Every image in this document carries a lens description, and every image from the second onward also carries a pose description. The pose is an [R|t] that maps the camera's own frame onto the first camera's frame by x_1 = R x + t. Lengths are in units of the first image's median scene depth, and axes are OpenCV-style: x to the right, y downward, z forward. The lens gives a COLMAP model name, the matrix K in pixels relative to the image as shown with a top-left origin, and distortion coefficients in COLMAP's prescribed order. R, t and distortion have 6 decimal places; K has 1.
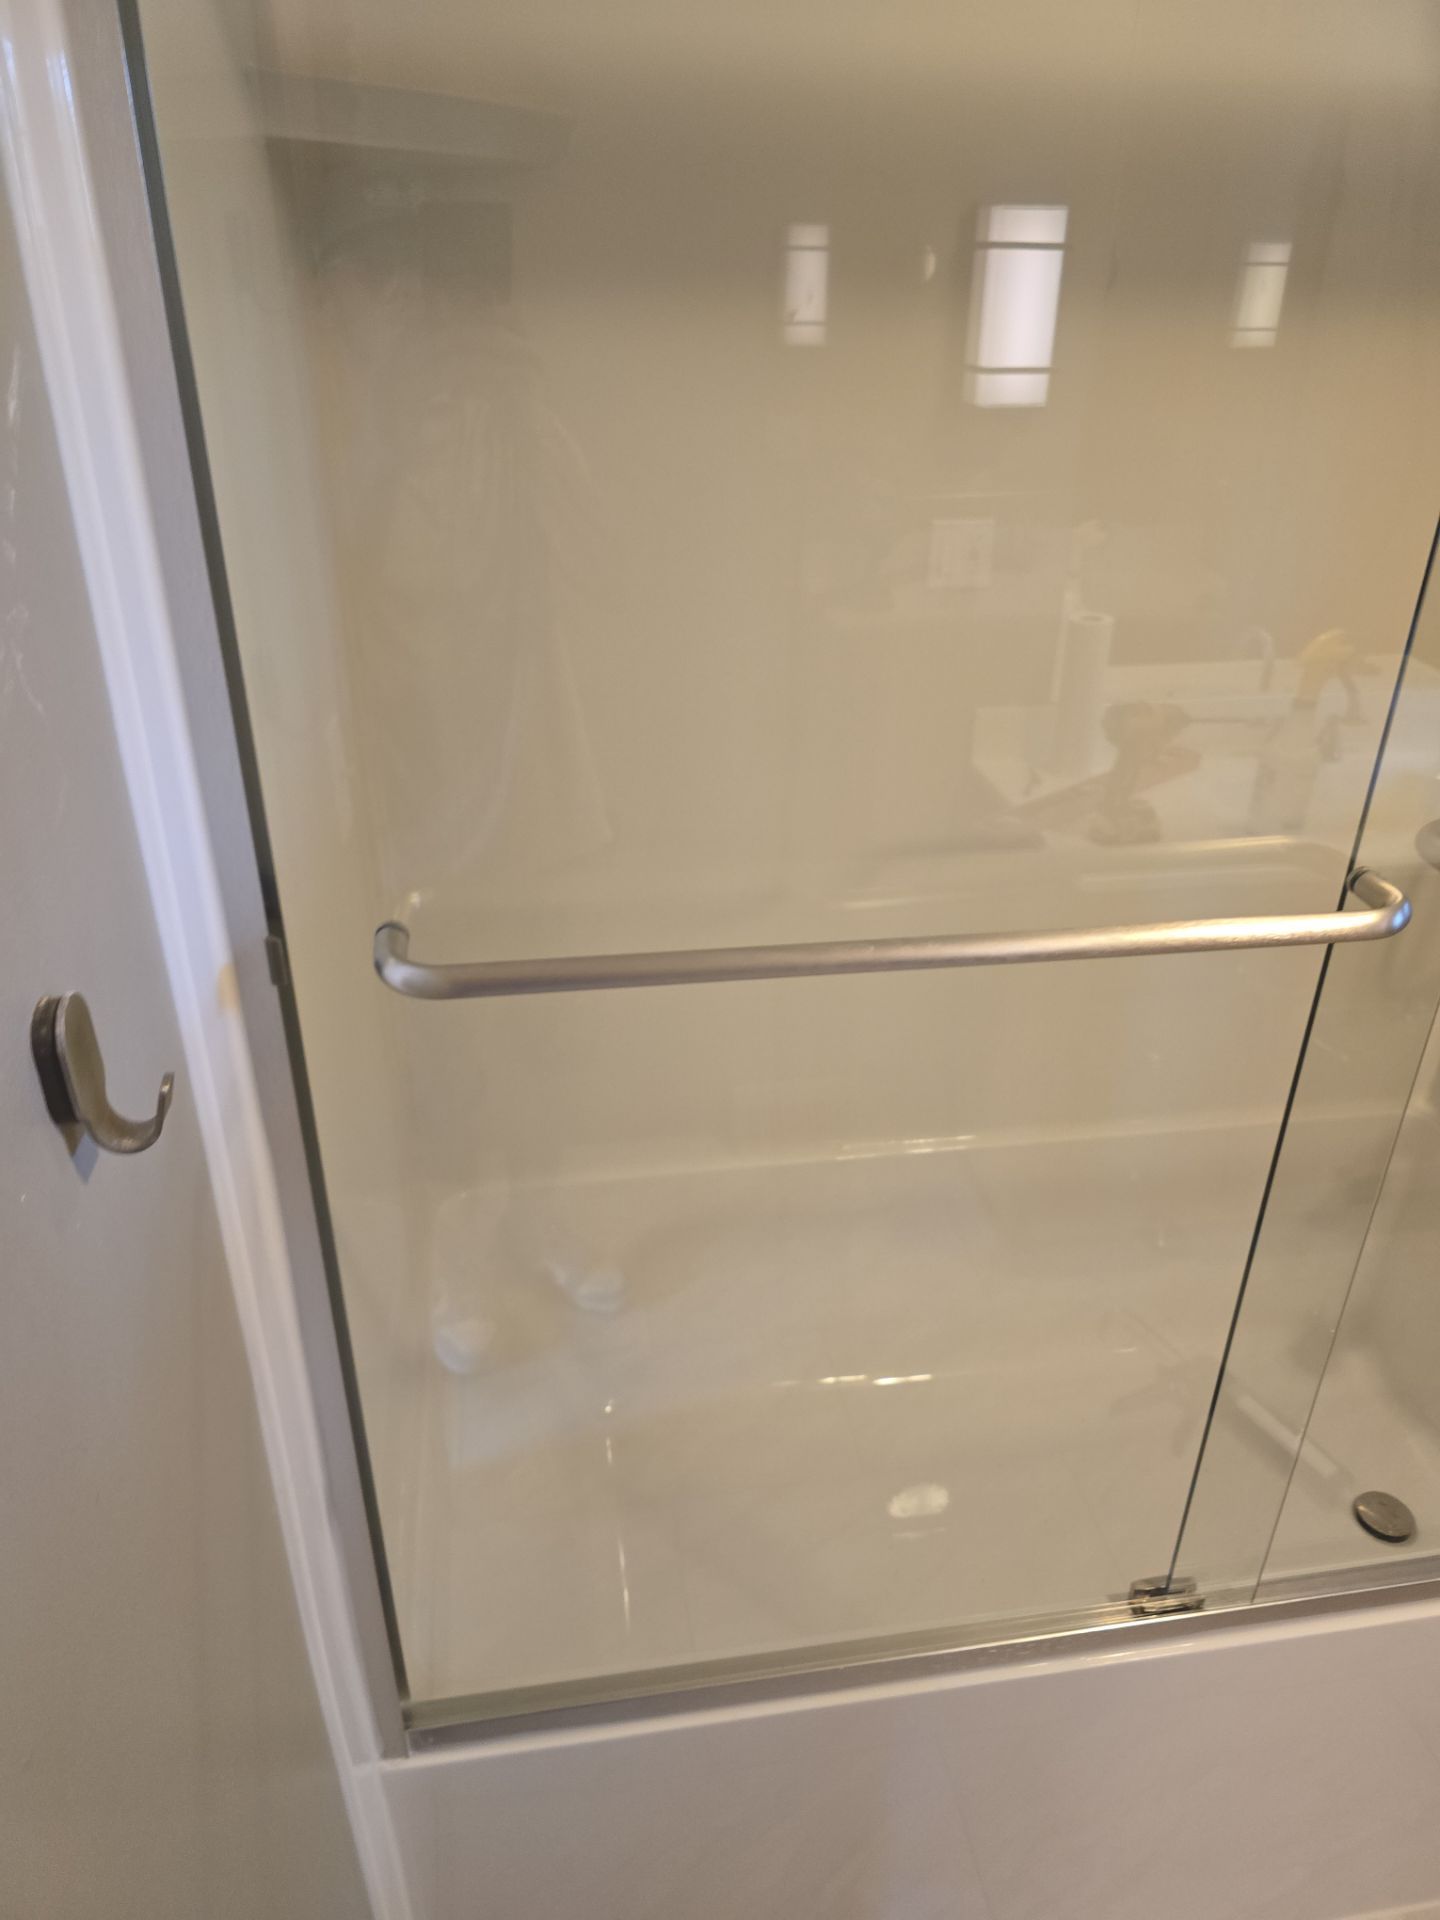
lens RADIAL K [[1296.8, 0, 728.8], [0, 1296.8, 961.4], [0, 0, 1]] dist [0.045621, -0.044354]
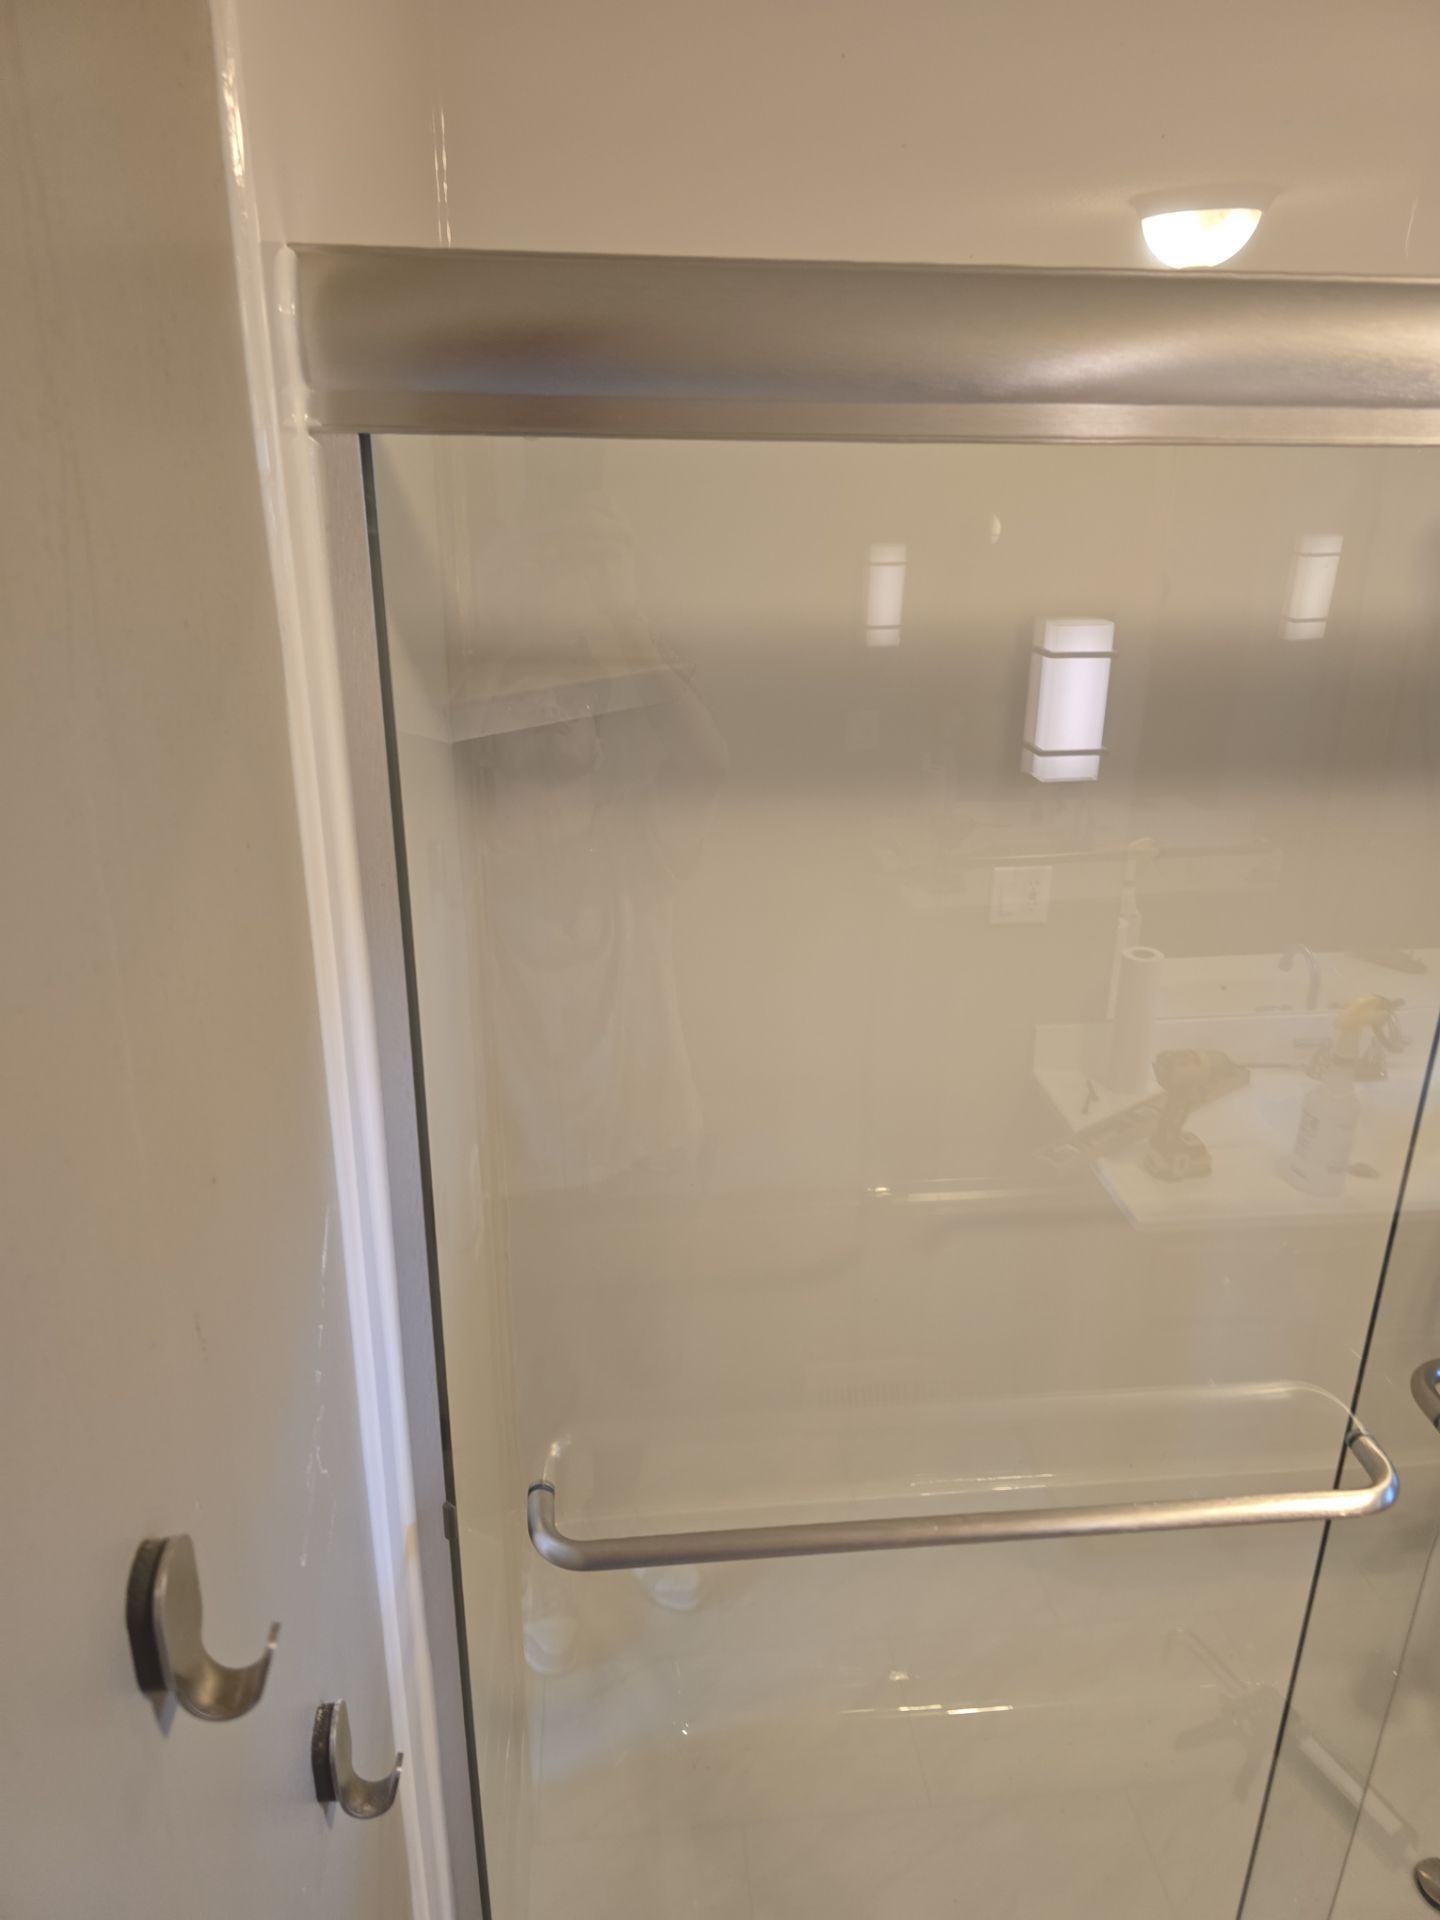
lens RADIAL K [[1296.8, 0, 733.0], [0, 1296.8, 958.4], [0, 0, 1]] dist [0.045621, -0.044354]
pose [[0.998626, 0.017903, -0.049255, -0.010159], [-0.023605, 0.992766, -0.117724, -0.139558], [0.046791, 0.118725, 0.991824, -0.098633]]
